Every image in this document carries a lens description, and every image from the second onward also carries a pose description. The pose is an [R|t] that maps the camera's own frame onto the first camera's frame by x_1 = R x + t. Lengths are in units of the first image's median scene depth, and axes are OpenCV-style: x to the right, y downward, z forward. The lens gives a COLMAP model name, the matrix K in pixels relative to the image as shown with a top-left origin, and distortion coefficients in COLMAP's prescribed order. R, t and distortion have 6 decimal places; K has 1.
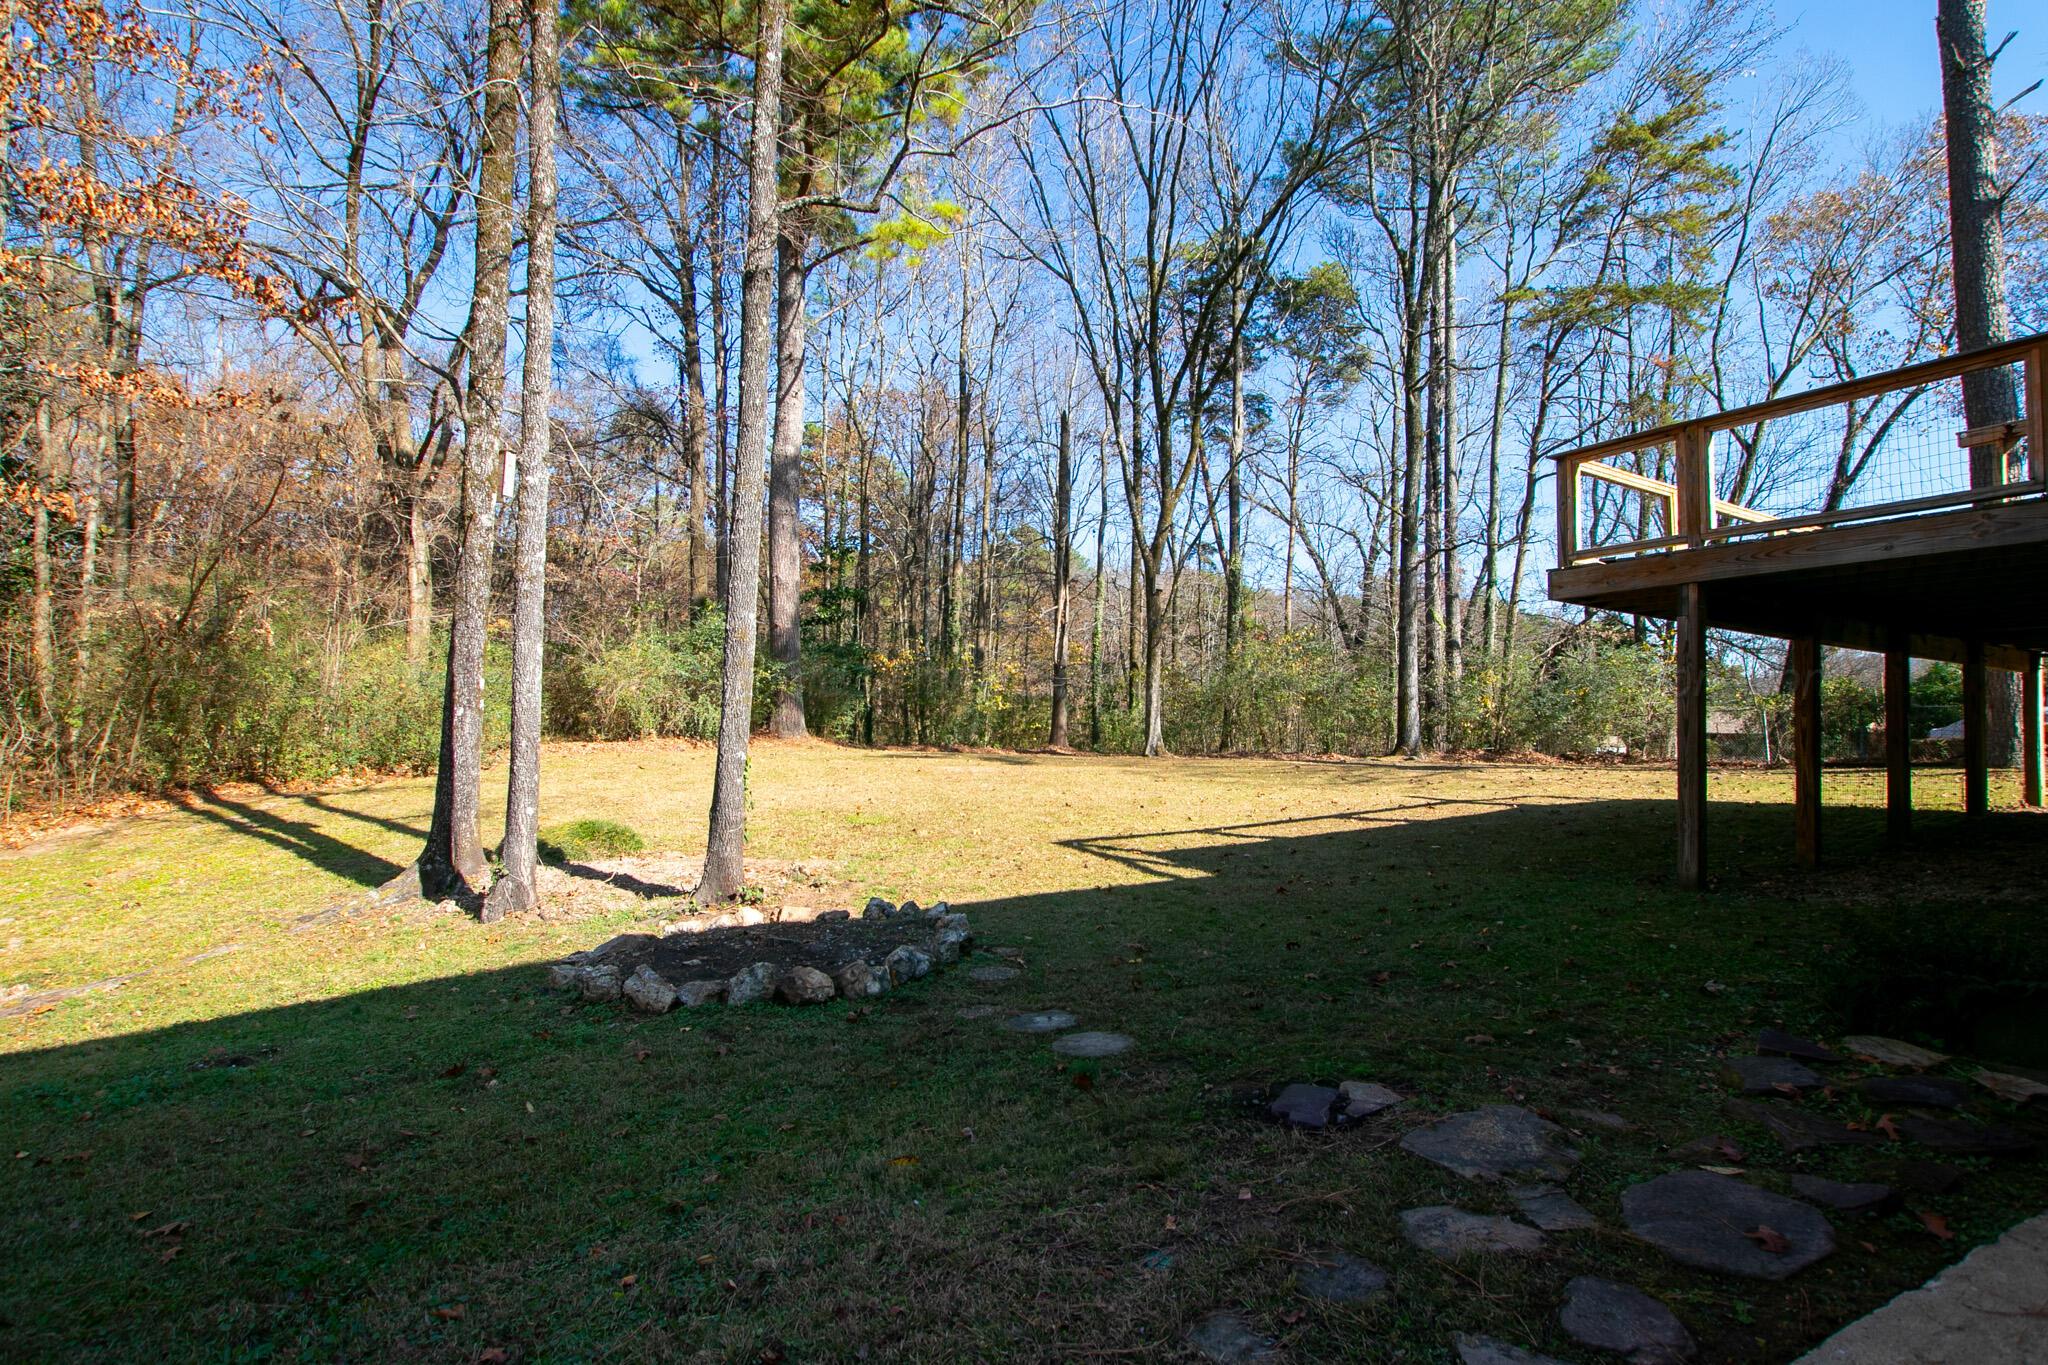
lens RADIAL K [[974.0, 0, 1012.3], [0, 974.0, 698.3], [0, 0, 1]] dist [-0.026892, 0.000363]
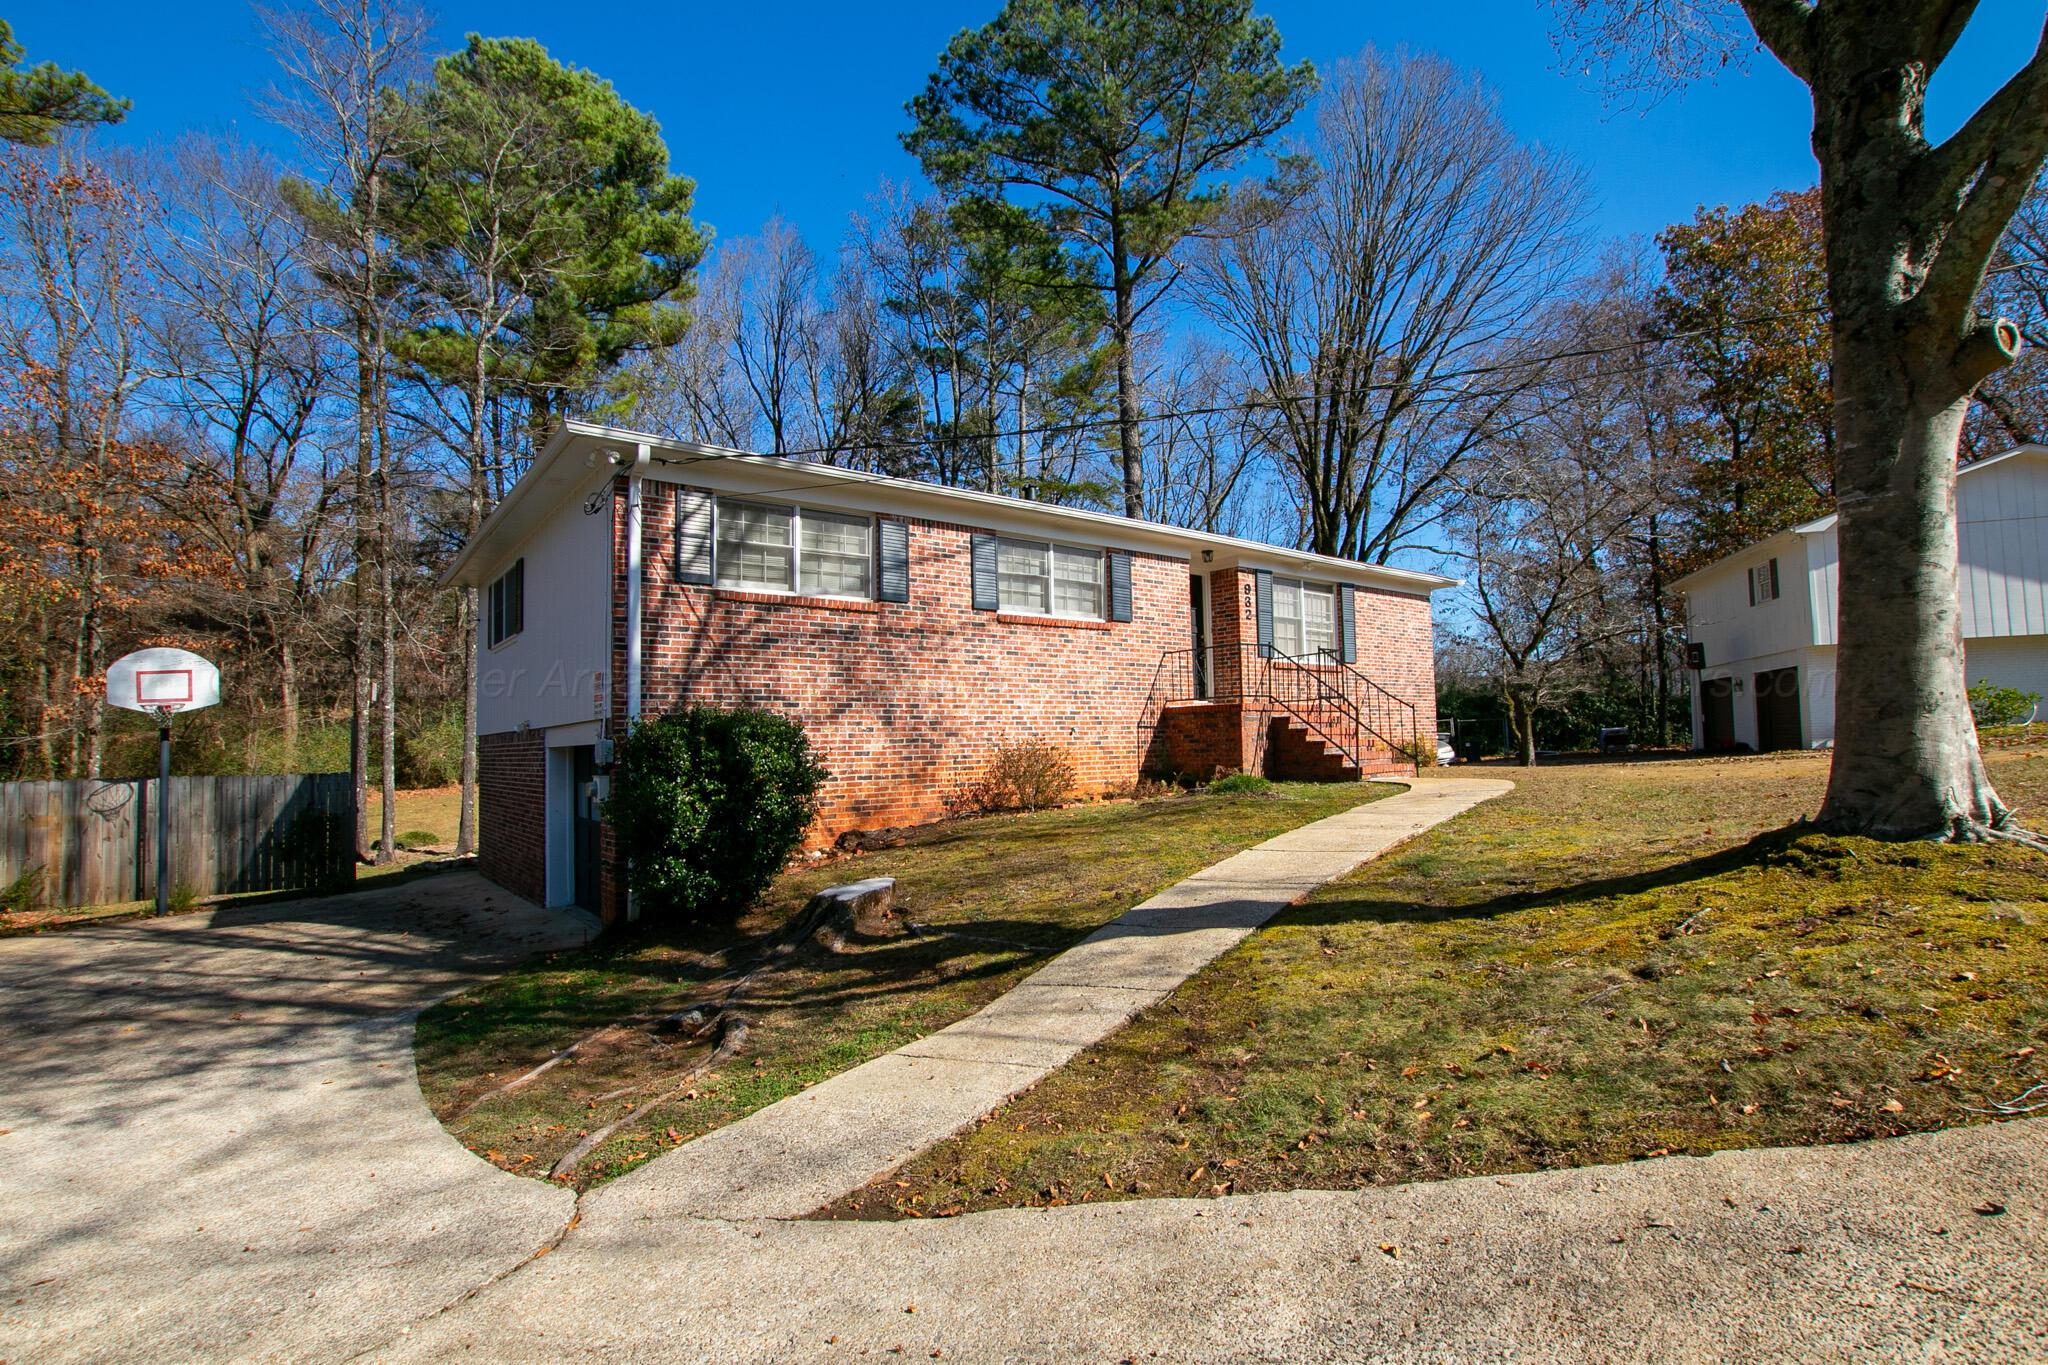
lens RADIAL K [[958.4, 0, 1018.1], [0, 958.4, 693.1], [0, 0, 1]] dist [-0.032837, 0.004215]
pose [[0.986515, -0.036787, 0.159484, 0.214298], [0.038687, 0.999212, -0.008823, -0.044125], [-0.159034, 0.014874, 0.987161, -0.492152]]
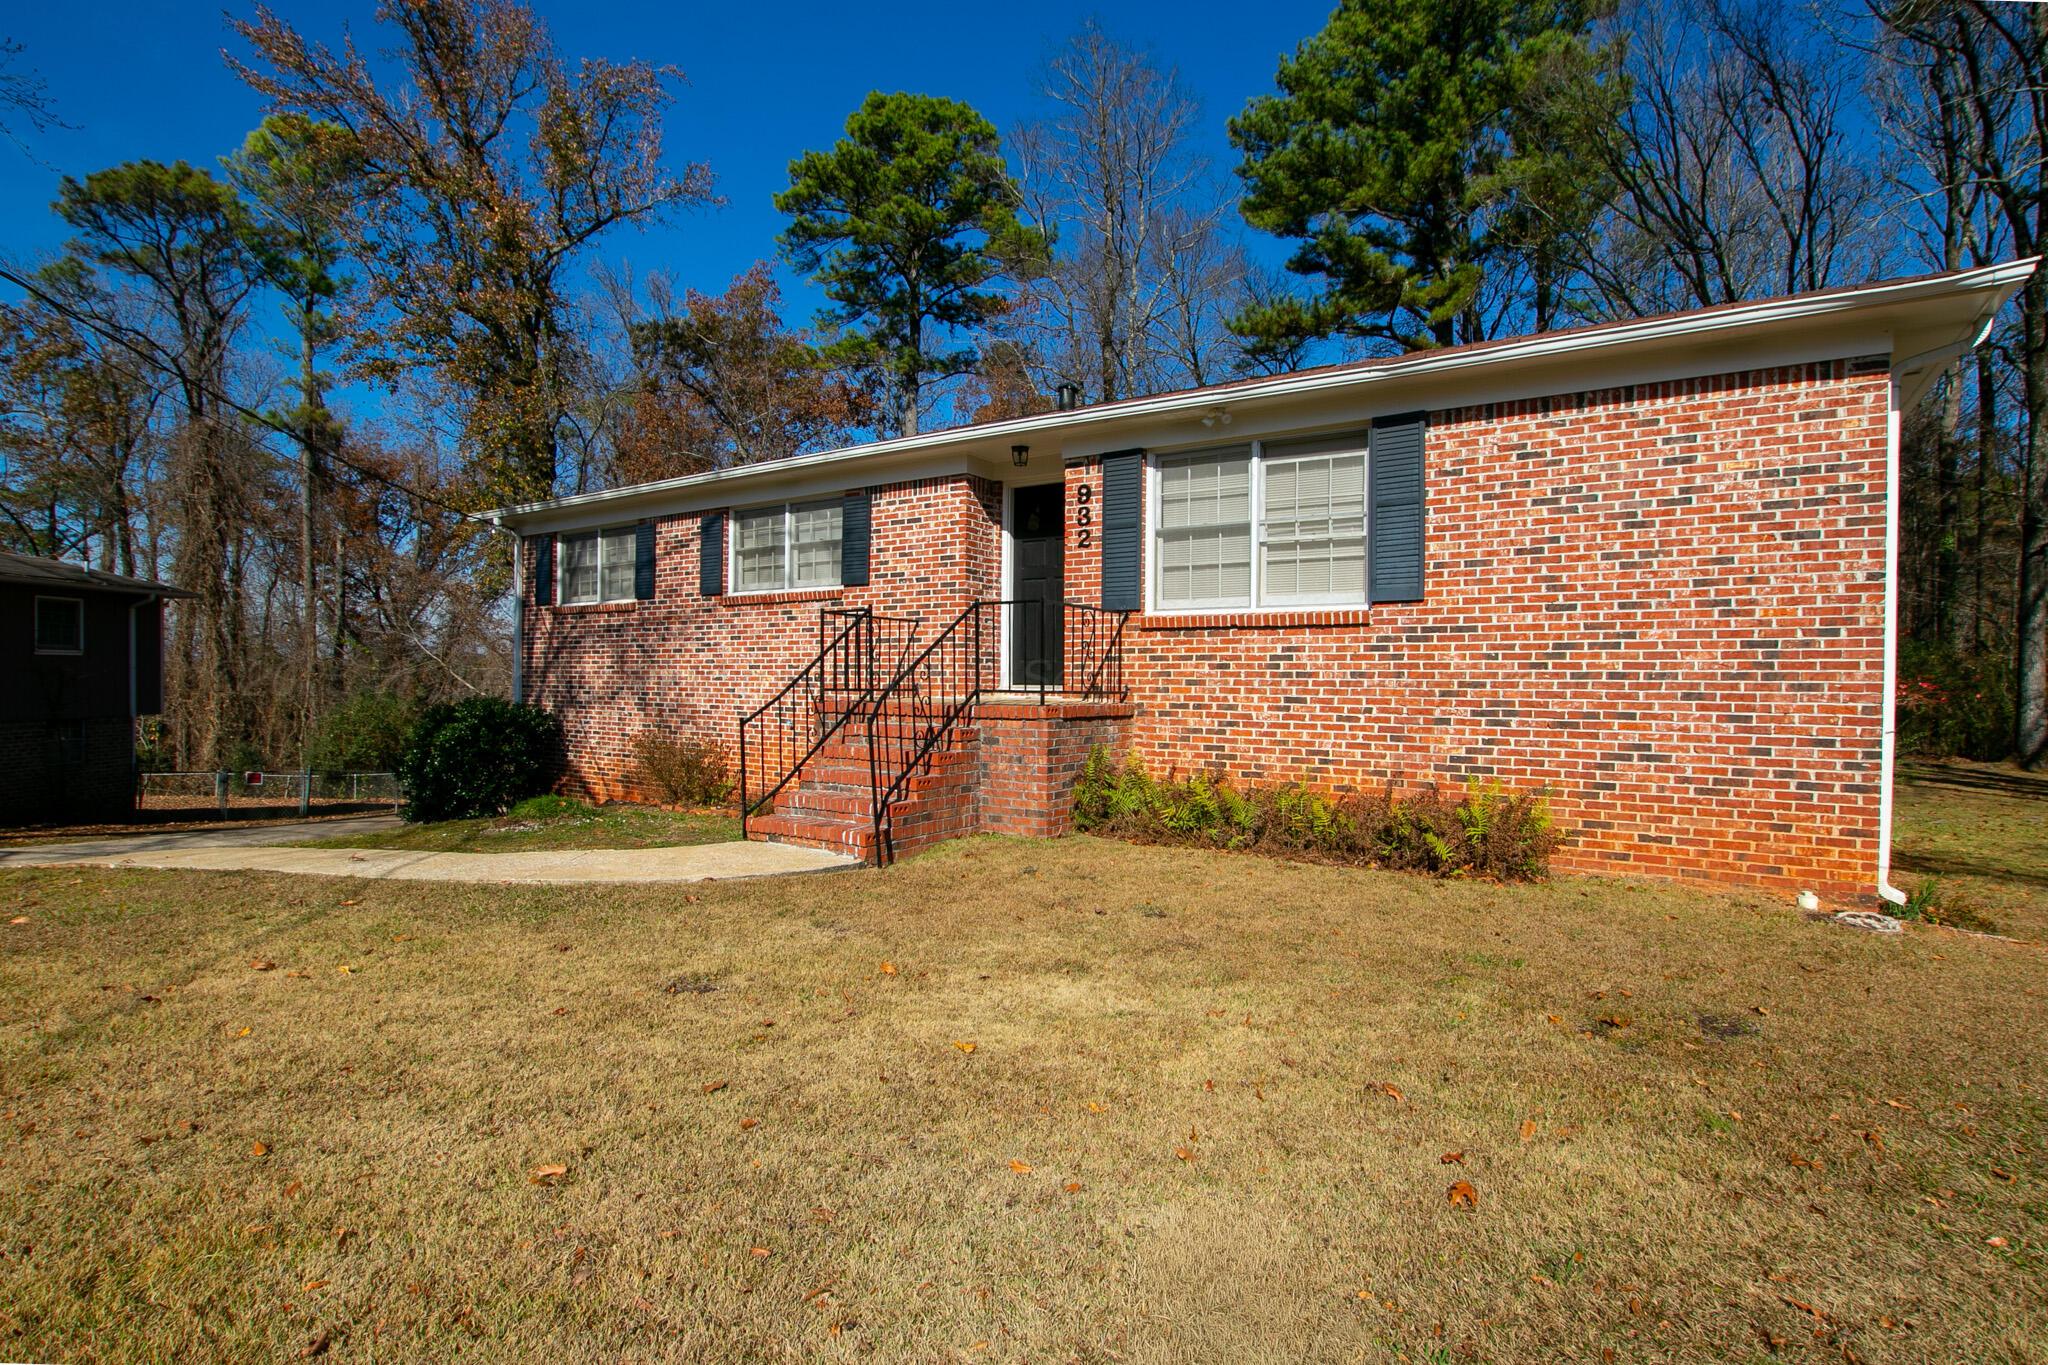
lens RADIAL K [[958.4, 0, 1018.1], [0, 958.4, 693.1], [0, 0, 1]] dist [-0.032837, 0.004215]
pose [[0.470372, -0.007550, -0.882436, 0.611737], [0.040564, 0.999091, 0.013073, -0.043351], [0.881536, -0.041944, 0.470250, -0.205905]]
